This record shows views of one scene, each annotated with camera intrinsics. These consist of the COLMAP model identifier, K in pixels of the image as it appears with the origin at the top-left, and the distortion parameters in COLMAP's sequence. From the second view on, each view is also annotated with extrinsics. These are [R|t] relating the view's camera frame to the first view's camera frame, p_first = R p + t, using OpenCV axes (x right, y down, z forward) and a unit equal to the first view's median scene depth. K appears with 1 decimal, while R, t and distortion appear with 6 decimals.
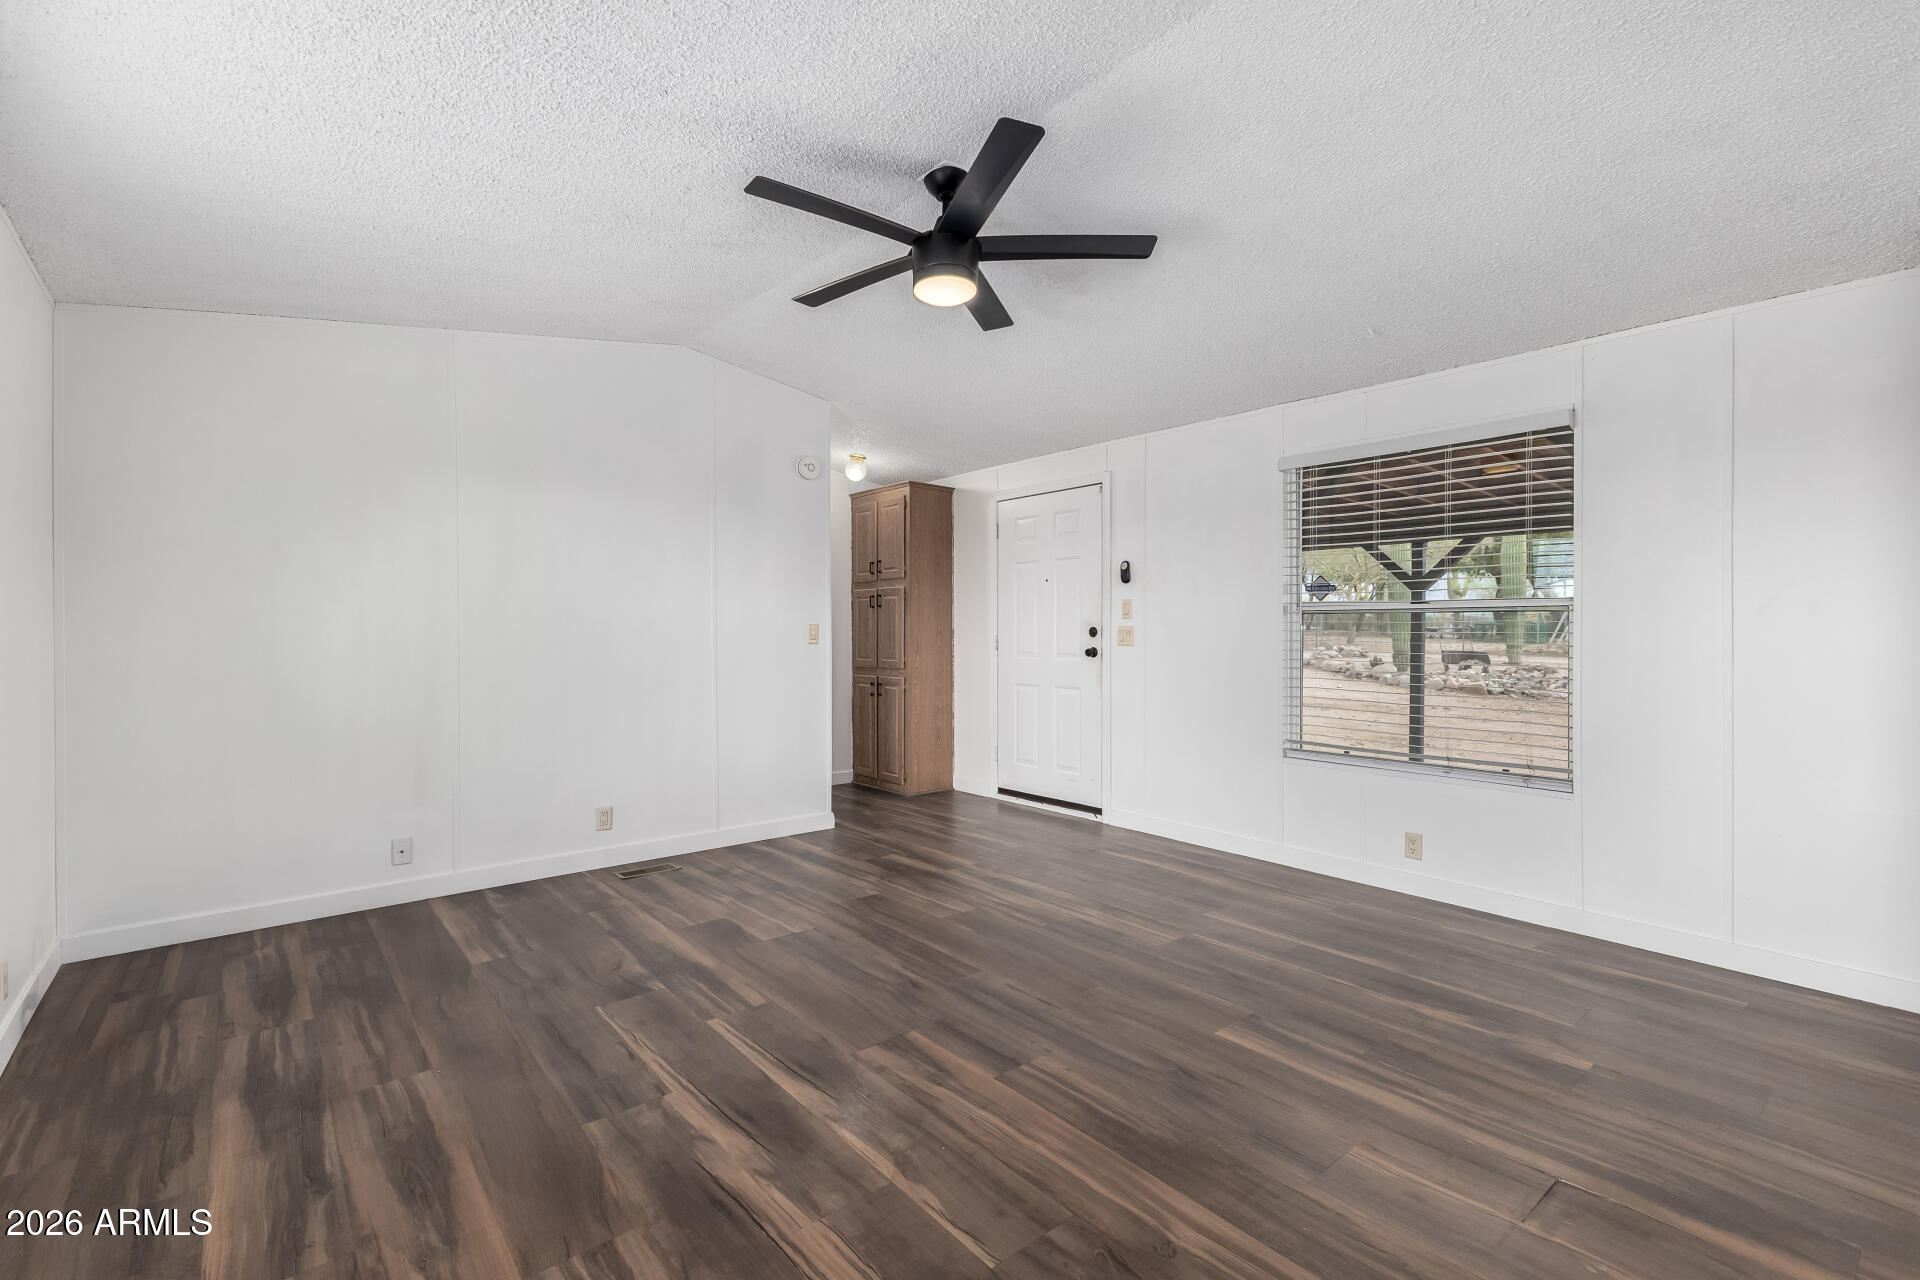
lens RADIAL K [[840.7, 0, 925.3], [0, 840.7, 639.7], [0, 0, 1]] dist [0.010215, -0.000506]
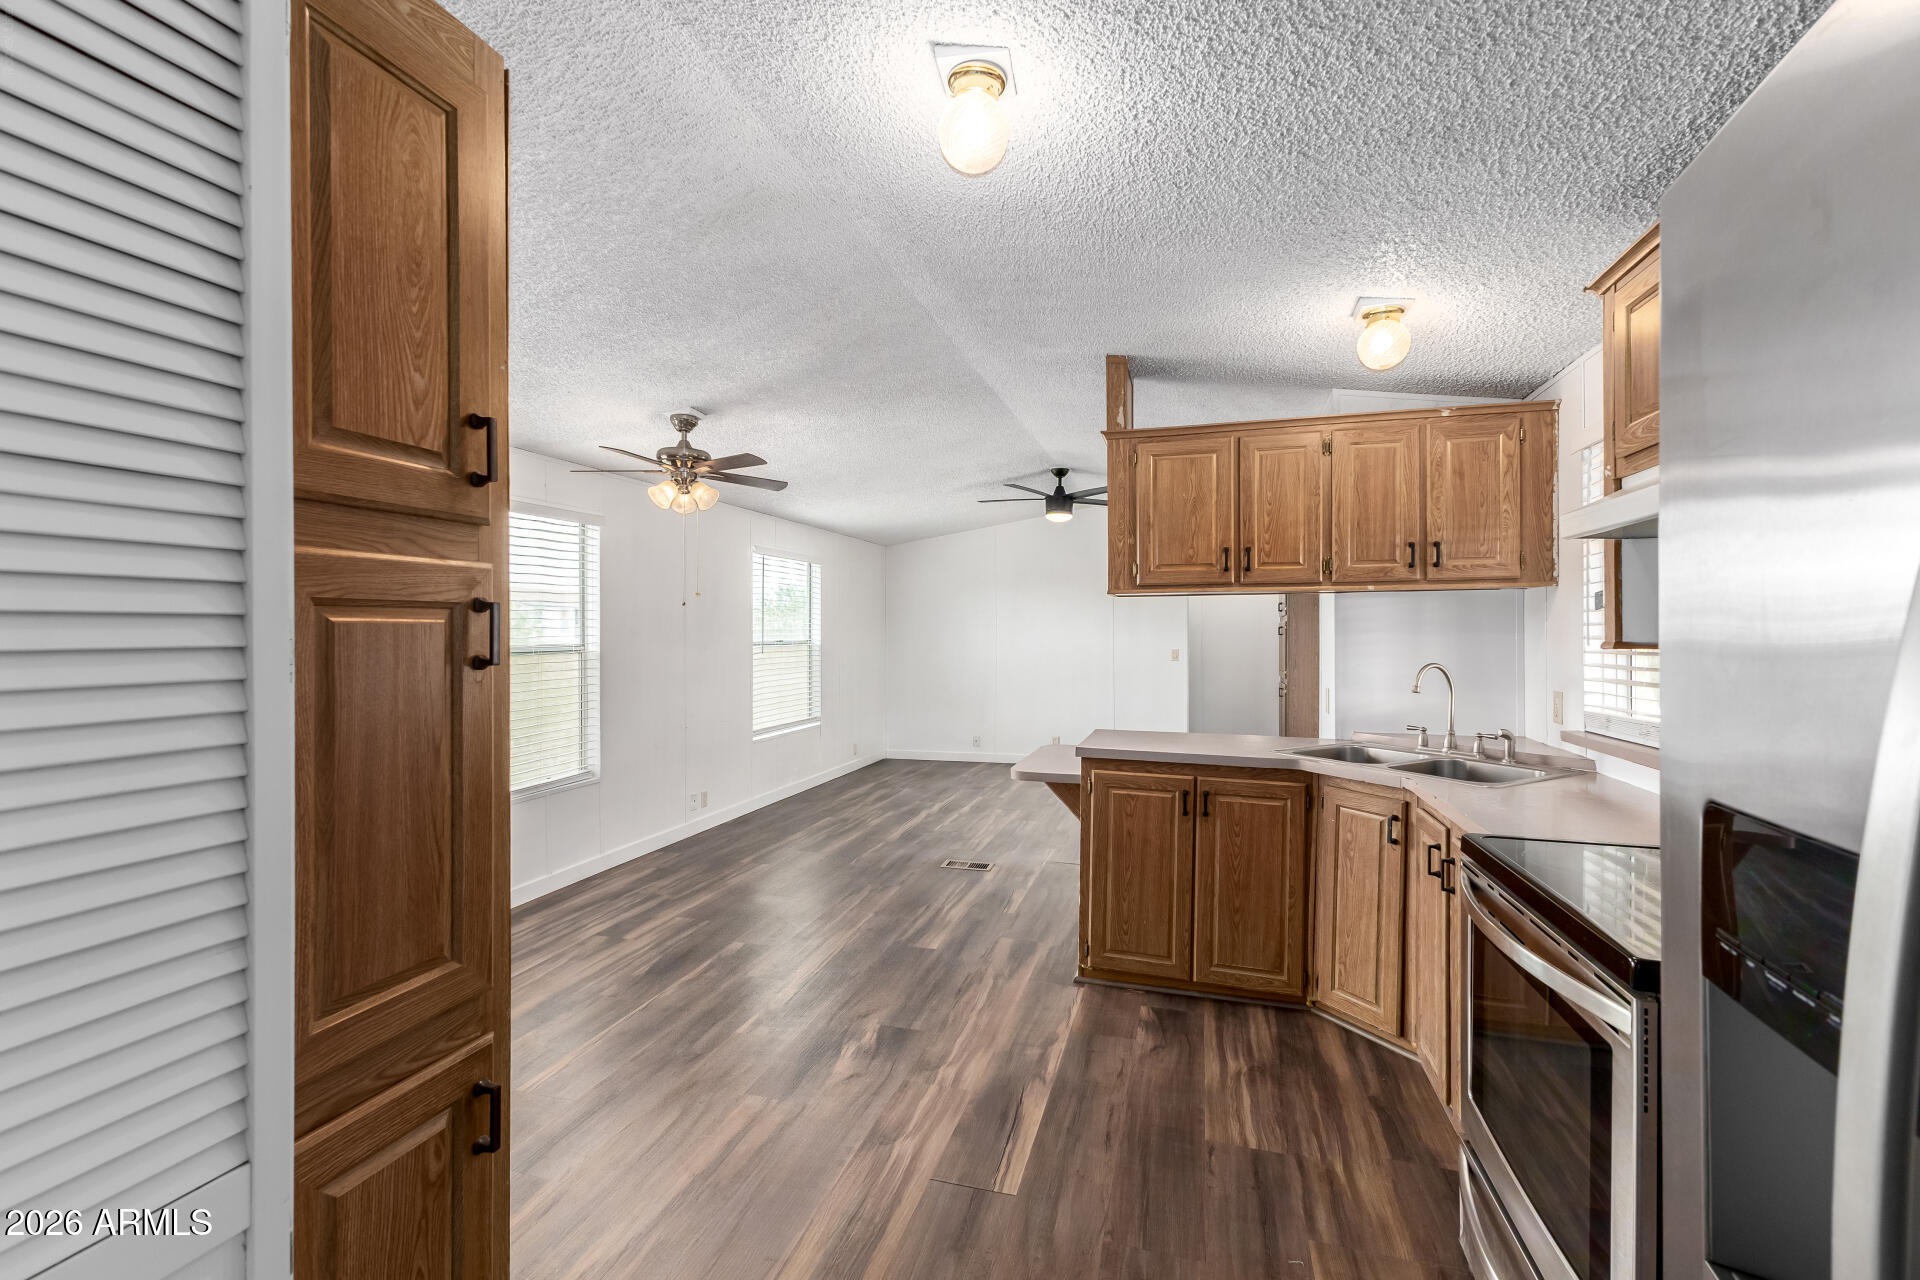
lens RADIAL K [[829.0, 0, 963.1], [0, 829.0, 632.7], [0, 0, 1]] dist [0.009526, -0.000639]
pose [[0.576296, -0.002566, -0.817237, 1.531464], [-0.006938, 0.999944, -0.008033, -0.053735], [0.817212, 0.010299, 0.576245, -0.497454]]
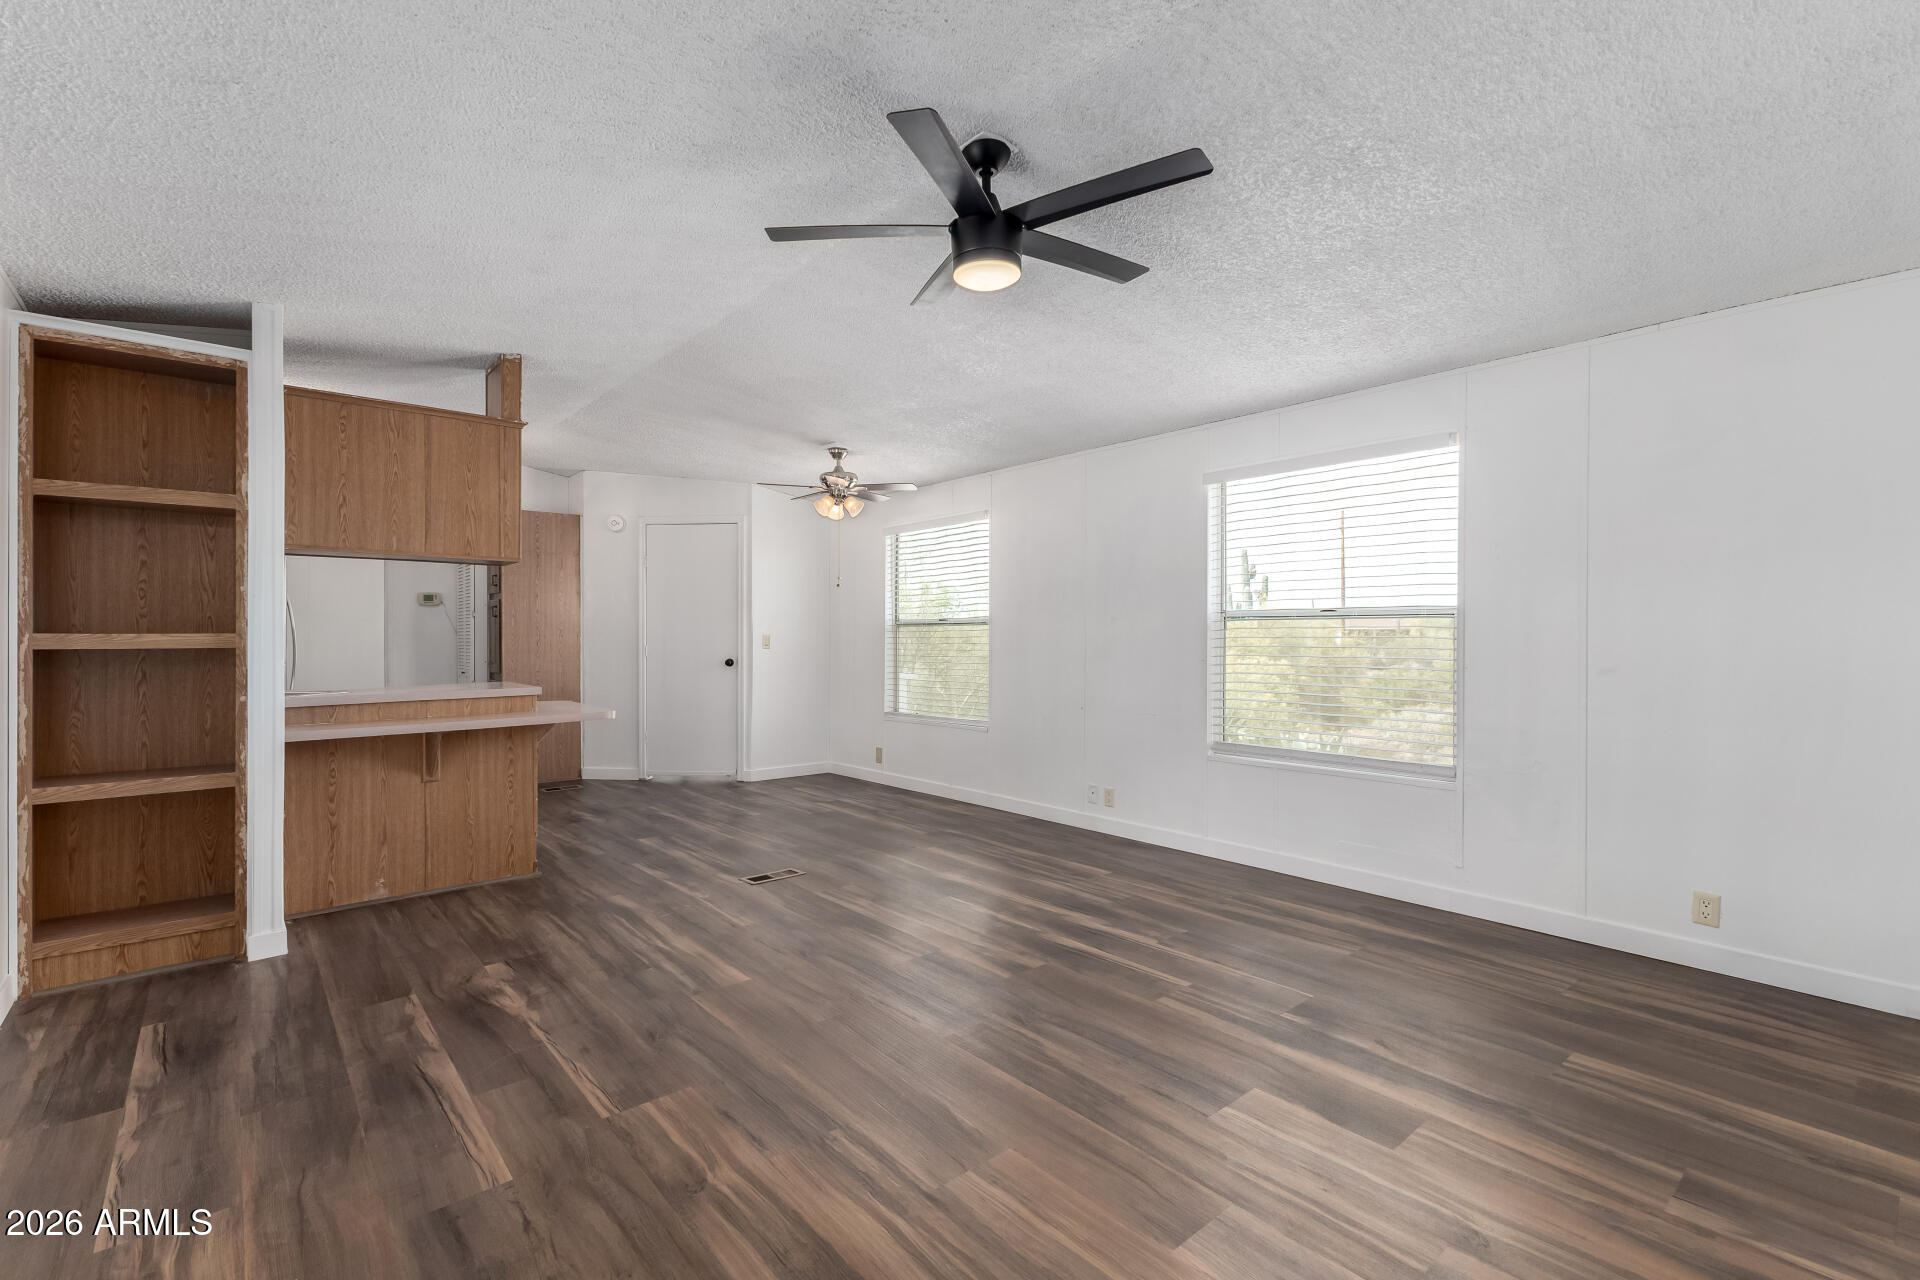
lens RADIAL K [[847.1, 0, 923.6], [0, 847.1, 638.2], [0, 0, 1]] dist [0.011231, 0.000391]
pose [[-0.999936, -0.002203, -0.011062, 0.088419], [-0.002363, 0.999893, 0.014448, -0.020596], [0.011029, 0.014473, -0.999834, 1.662208]]
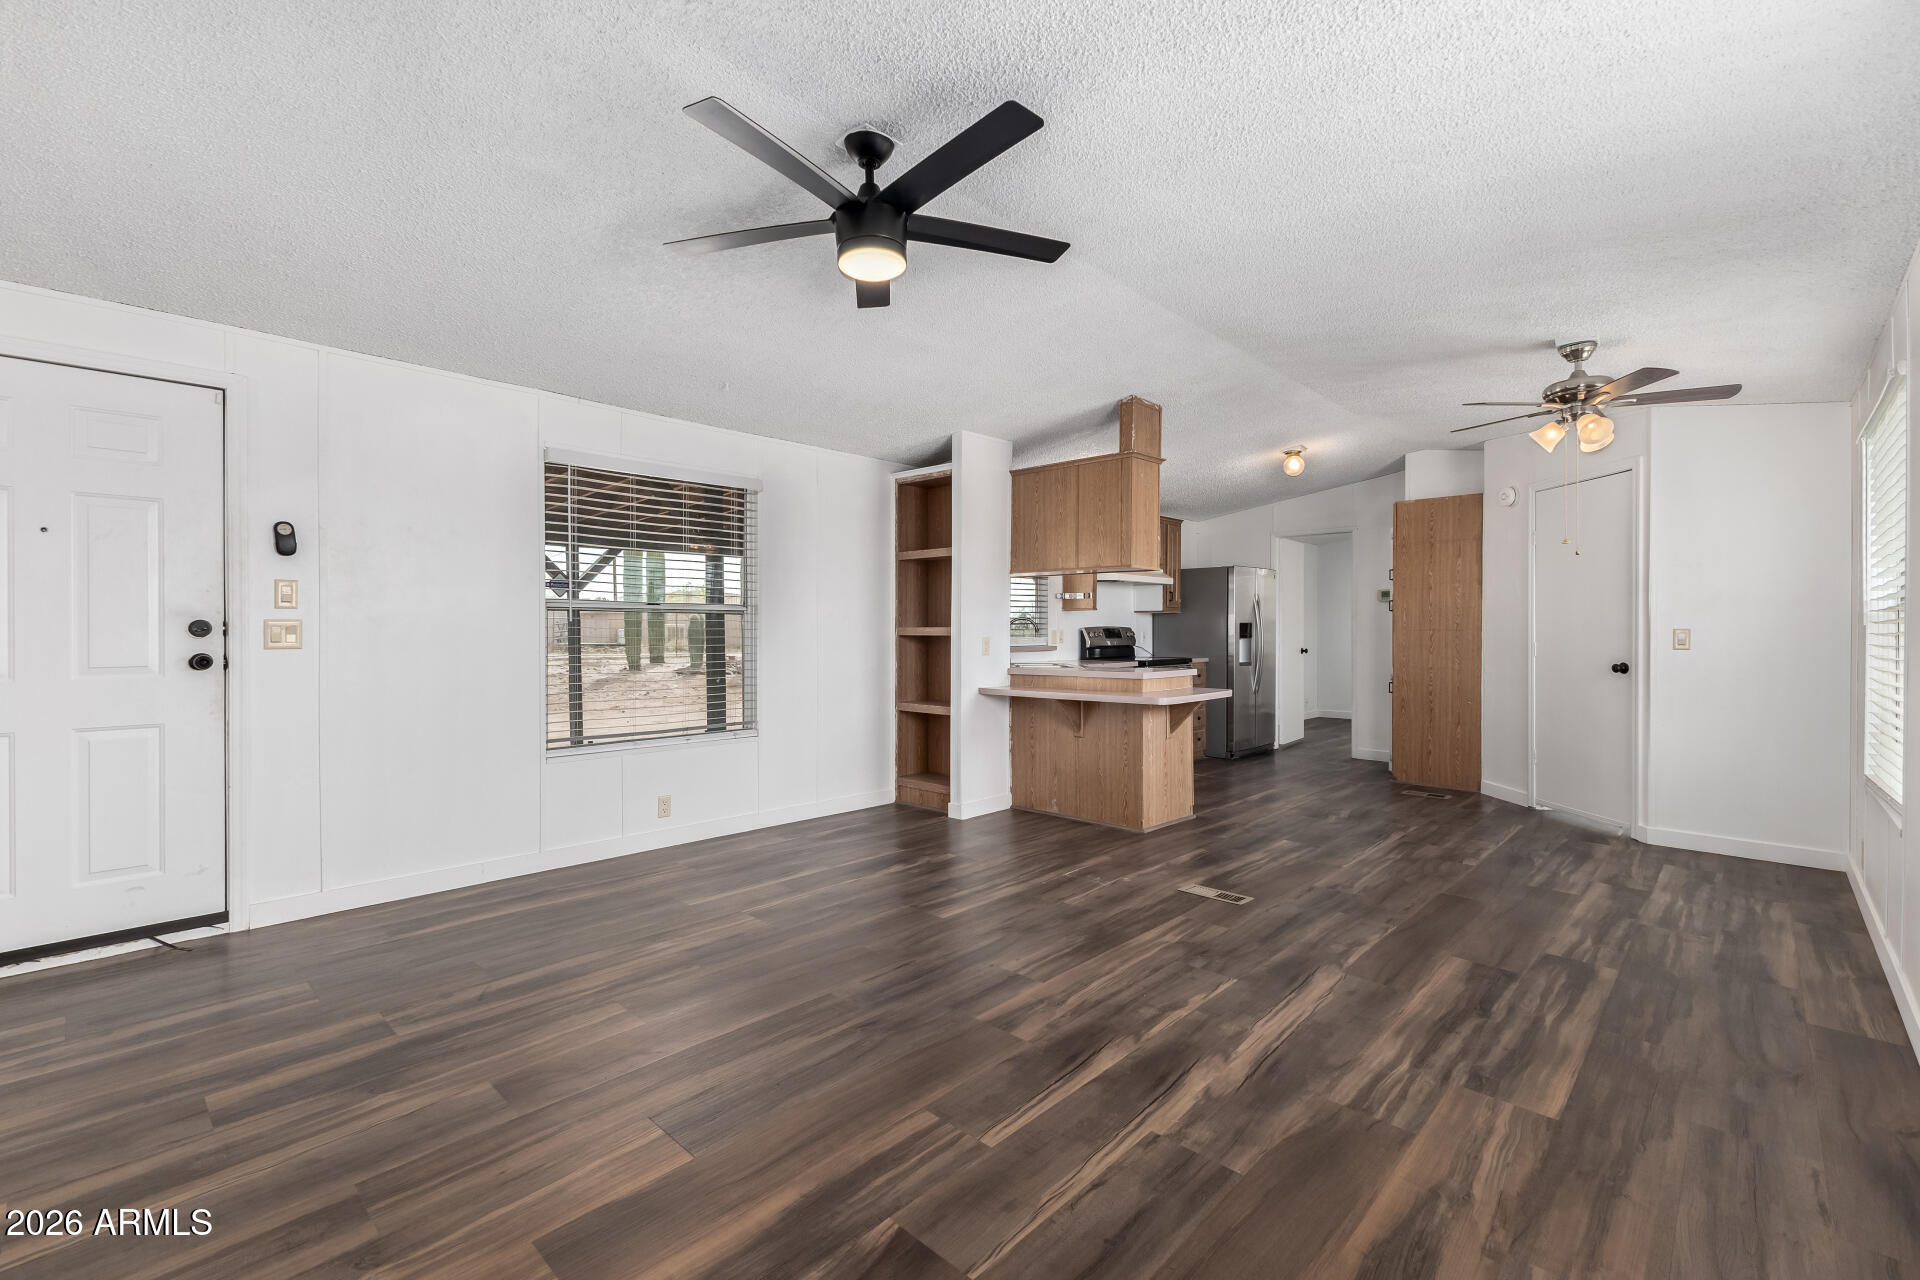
lens RADIAL K [[829.0, 0, 963.1], [0, 829.0, 632.7], [0, 0, 1]] dist [0.009526, -0.000639]
pose [[-0.134855, -0.005885, 0.990848, -0.773334], [0.007874, 0.999944, 0.007010, -0.009822], [-0.990834, 0.008747, -0.134801, 0.875217]]
